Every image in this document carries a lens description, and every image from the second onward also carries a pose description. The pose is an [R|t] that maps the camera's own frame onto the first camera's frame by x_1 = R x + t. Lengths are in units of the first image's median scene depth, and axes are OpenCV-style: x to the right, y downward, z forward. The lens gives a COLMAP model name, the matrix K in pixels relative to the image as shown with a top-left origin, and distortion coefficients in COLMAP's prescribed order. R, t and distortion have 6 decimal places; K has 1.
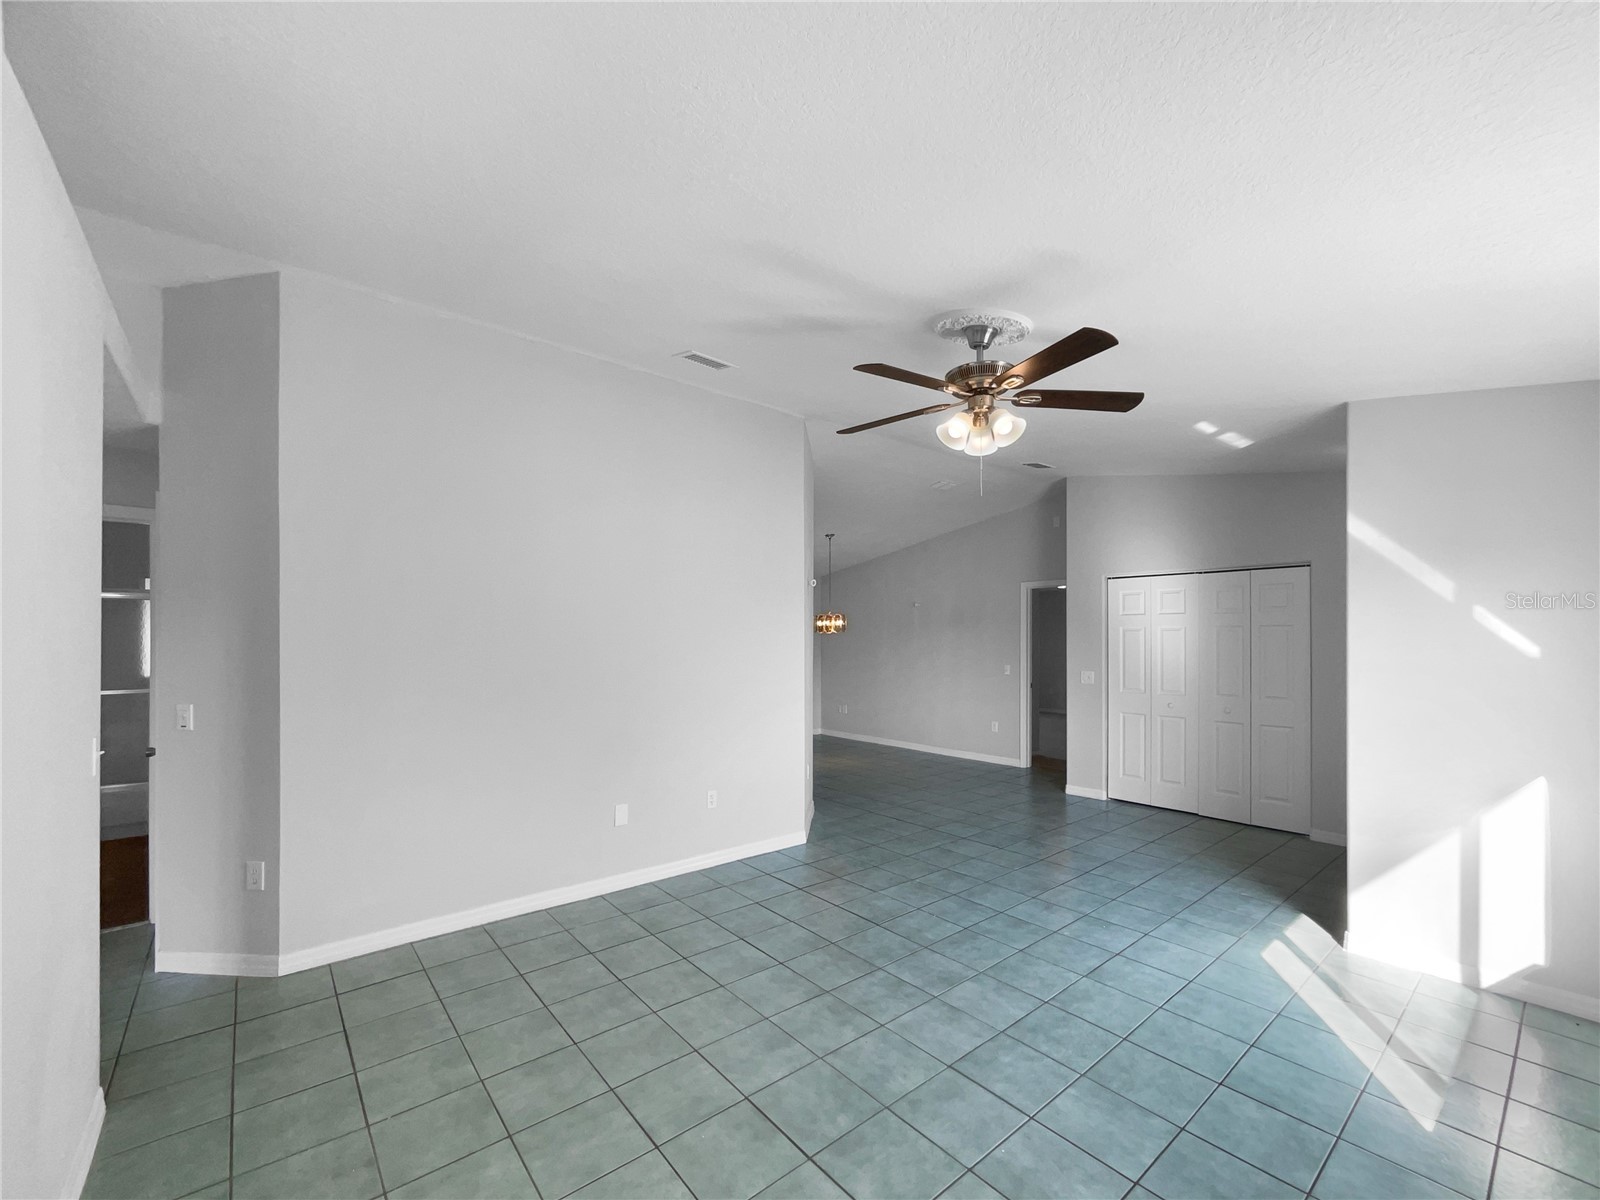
lens RADIAL K [[652.7, 0, 800.3], [0, 652.7, 637.0], [0, 0, 1]] dist [-0.000233, -0.000011]
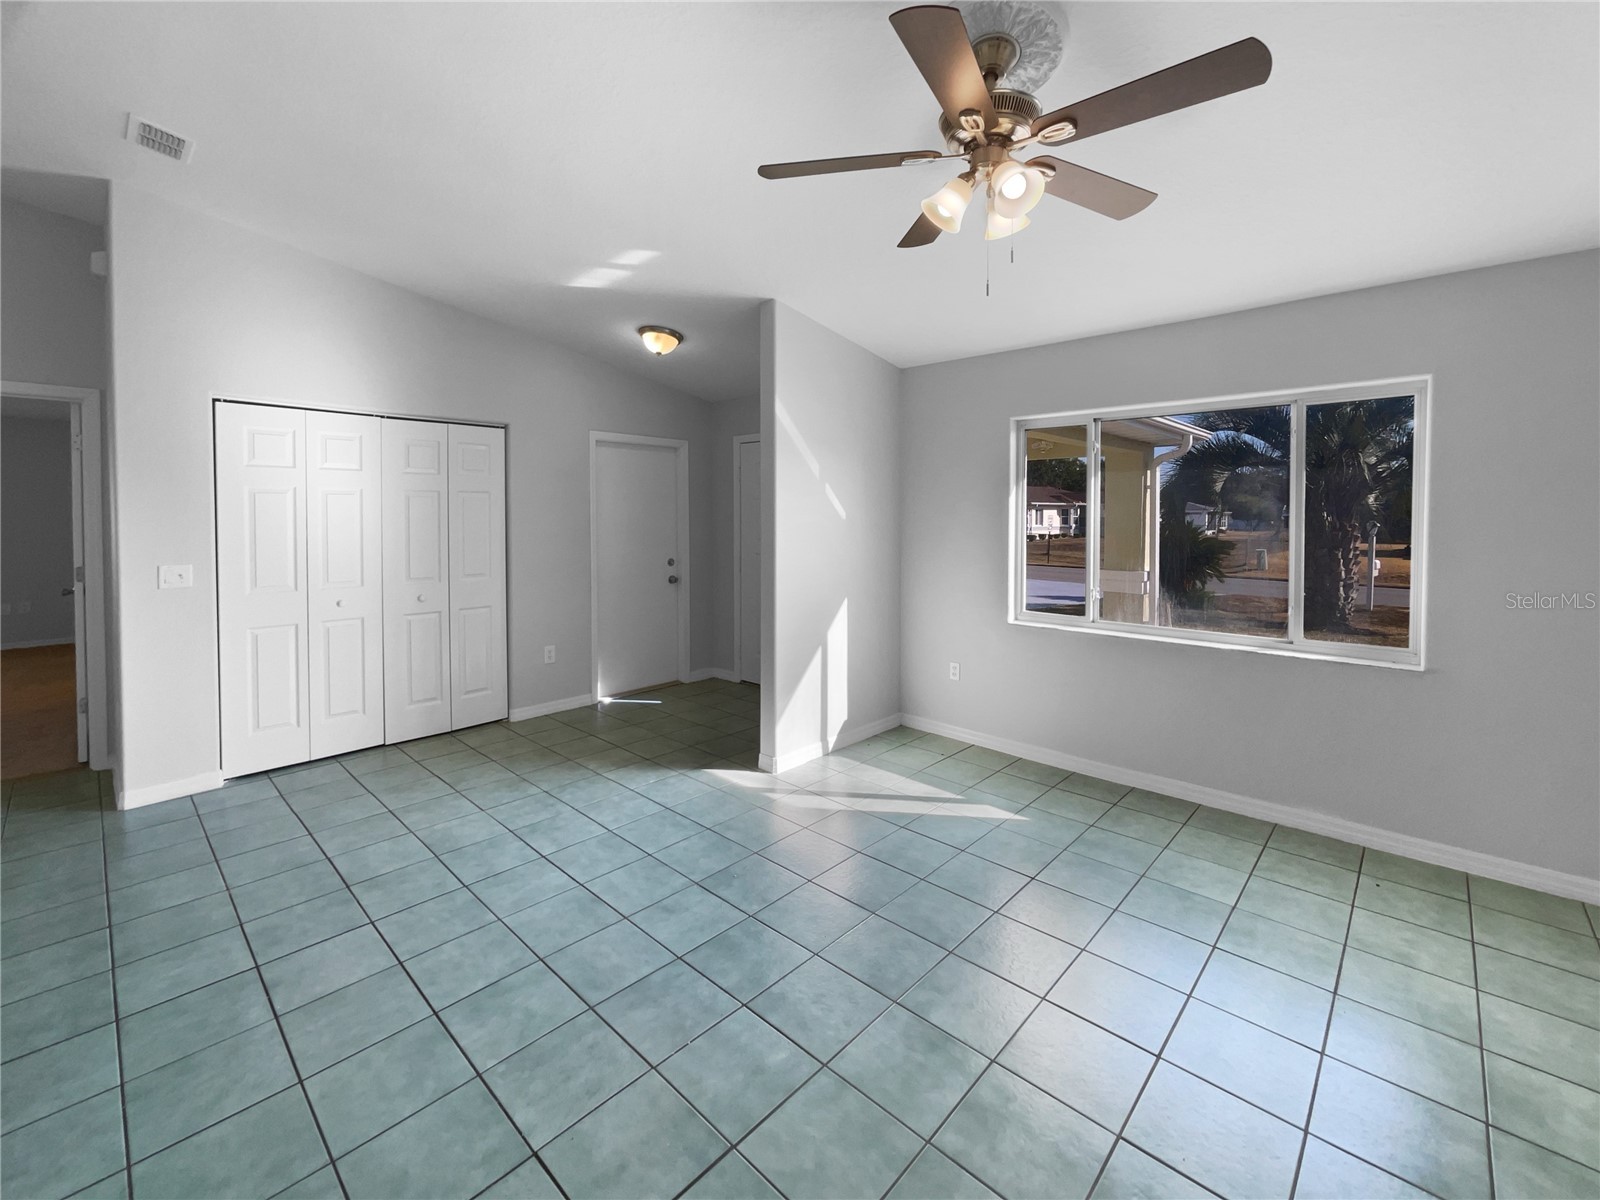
lens RADIAL K [[683.3, 0, 801.1], [0, 683.3, 528.6], [0, 0, 1]] dist [-0.000267, -0.000028]
pose [[-0.122006, -0.023285, 0.992256, -0.341074], [-0.002517, 0.999729, 0.023151, 0.014074], [-0.992526, 0.000327, -0.122031, 1.030863]]
